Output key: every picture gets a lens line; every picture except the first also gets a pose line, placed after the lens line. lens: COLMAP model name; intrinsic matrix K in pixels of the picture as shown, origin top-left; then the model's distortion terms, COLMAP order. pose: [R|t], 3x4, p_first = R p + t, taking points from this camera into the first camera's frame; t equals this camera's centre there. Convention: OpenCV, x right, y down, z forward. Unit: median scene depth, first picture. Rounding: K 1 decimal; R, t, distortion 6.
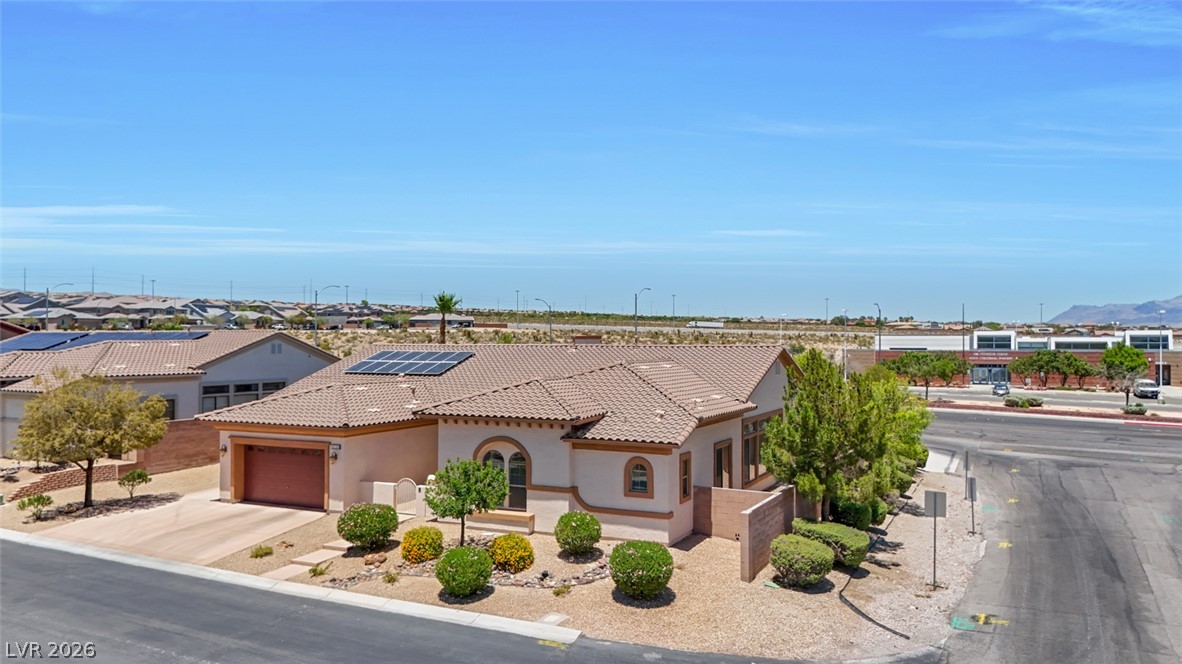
lens RADIAL K [[885.0, 0, 591.5], [0, 885.0, 322.7], [0, 0, 1]] dist [0.058861, -0.055439]
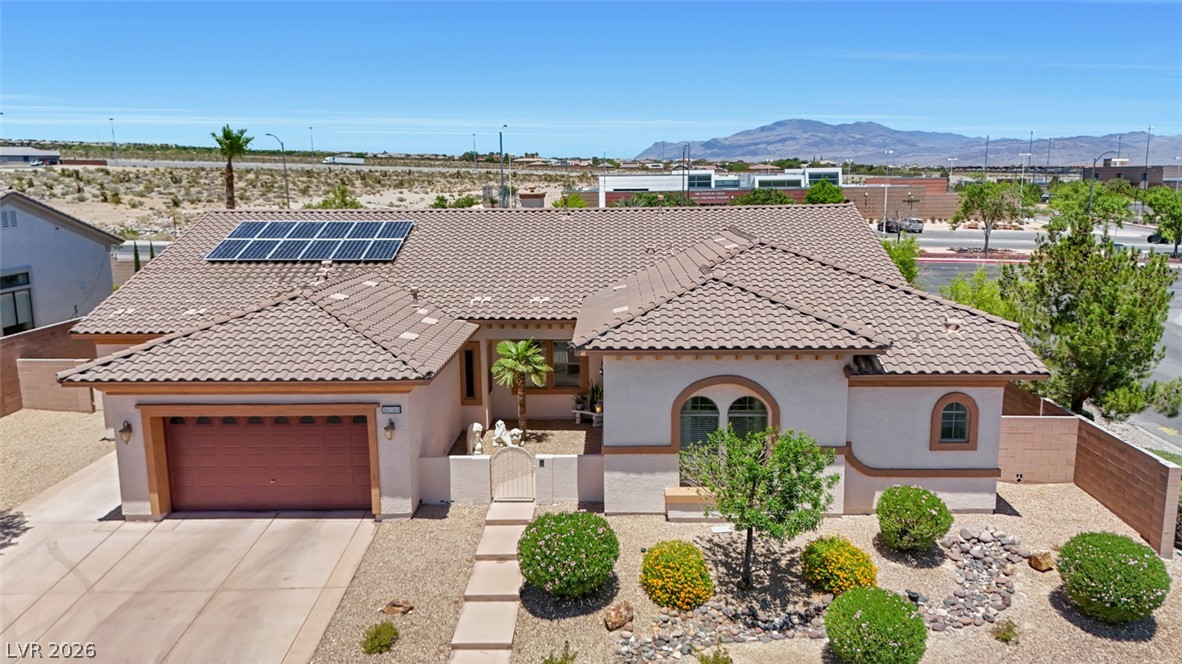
lens RADIAL K [[885.0, 0, 600.3], [0, 885.0, 326.6], [0, 0, 1]] dist [0.058861, -0.055439]
pose [[0.908007, -0.079473, 0.411348, -0.395276], [0.001213, 0.982338, 0.187113, -0.021225], [-0.418953, -0.169401, 0.892066, 0.436553]]
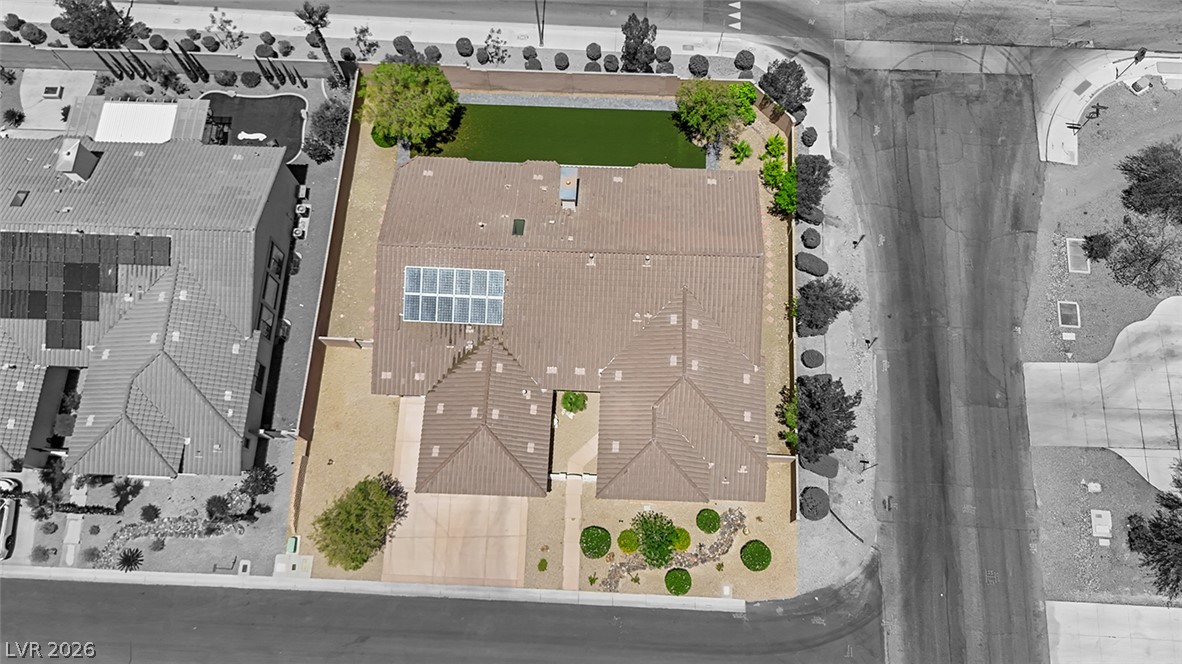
lens RADIAL K [[885.0, 0, 613.1], [0, 885.0, 331.0], [0, 0, 1]] dist [0.058861, -0.055439]
pose [[0.916186, -0.386673, 0.105292, -0.207946], [0.011374, 0.287719, 0.957647, -1.458151], [-0.400591, -0.876186, 0.268002, 0.758501]]
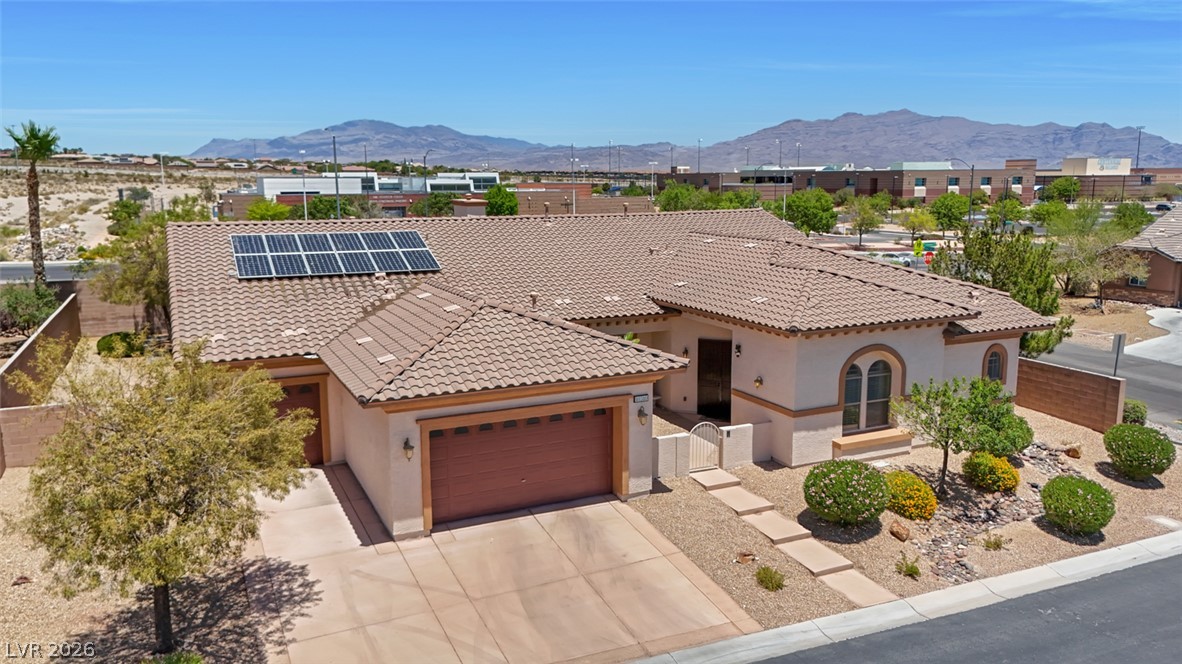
lens RADIAL K [[885.0, 0, 602.0], [0, 885.0, 333.2], [0, 0, 1]] dist [0.058861, -0.055439]
pose [[0.626192, -0.140683, 0.766871, -0.789182], [-0.011642, 0.981789, 0.189616, -0.029310], [-0.779582, -0.127664, 0.613151, 0.631774]]
